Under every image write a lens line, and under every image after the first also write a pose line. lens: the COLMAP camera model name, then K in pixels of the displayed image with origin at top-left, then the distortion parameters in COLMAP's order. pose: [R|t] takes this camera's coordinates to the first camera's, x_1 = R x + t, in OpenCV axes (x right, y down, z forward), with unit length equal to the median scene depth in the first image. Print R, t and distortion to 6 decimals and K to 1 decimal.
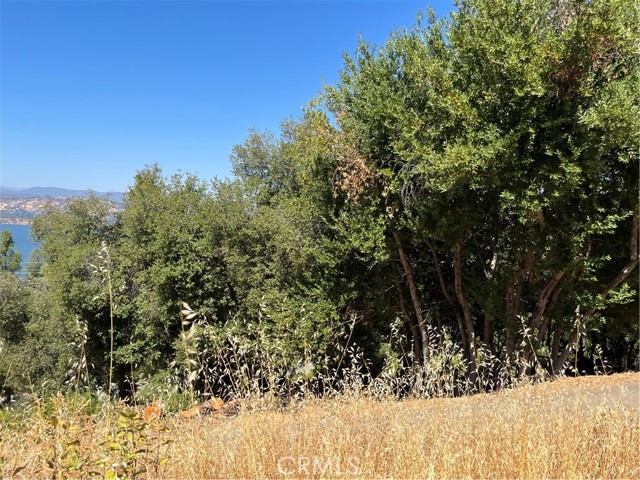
lens RADIAL K [[552.9, 0, 320.0], [0, 552.9, 240.0], [0, 0, 1]] dist [0.005765, -0.001301]
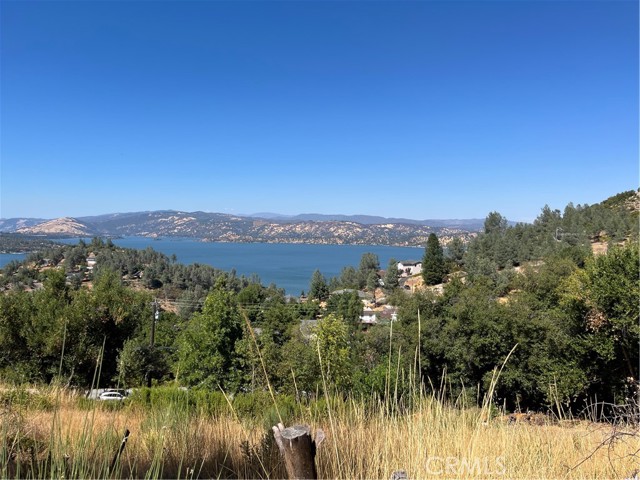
lens RADIAL K [[481.6, 0, 320.0], [0, 481.6, 240.0], [0, 0, 1]] dist [0.051242, -0.070634]
pose [[0.910380, -0.020250, -0.413278, -0.082021], [0.012296, 0.999685, -0.021898, -0.255912], [0.413591, 0.014853, 0.910342, -0.742134]]
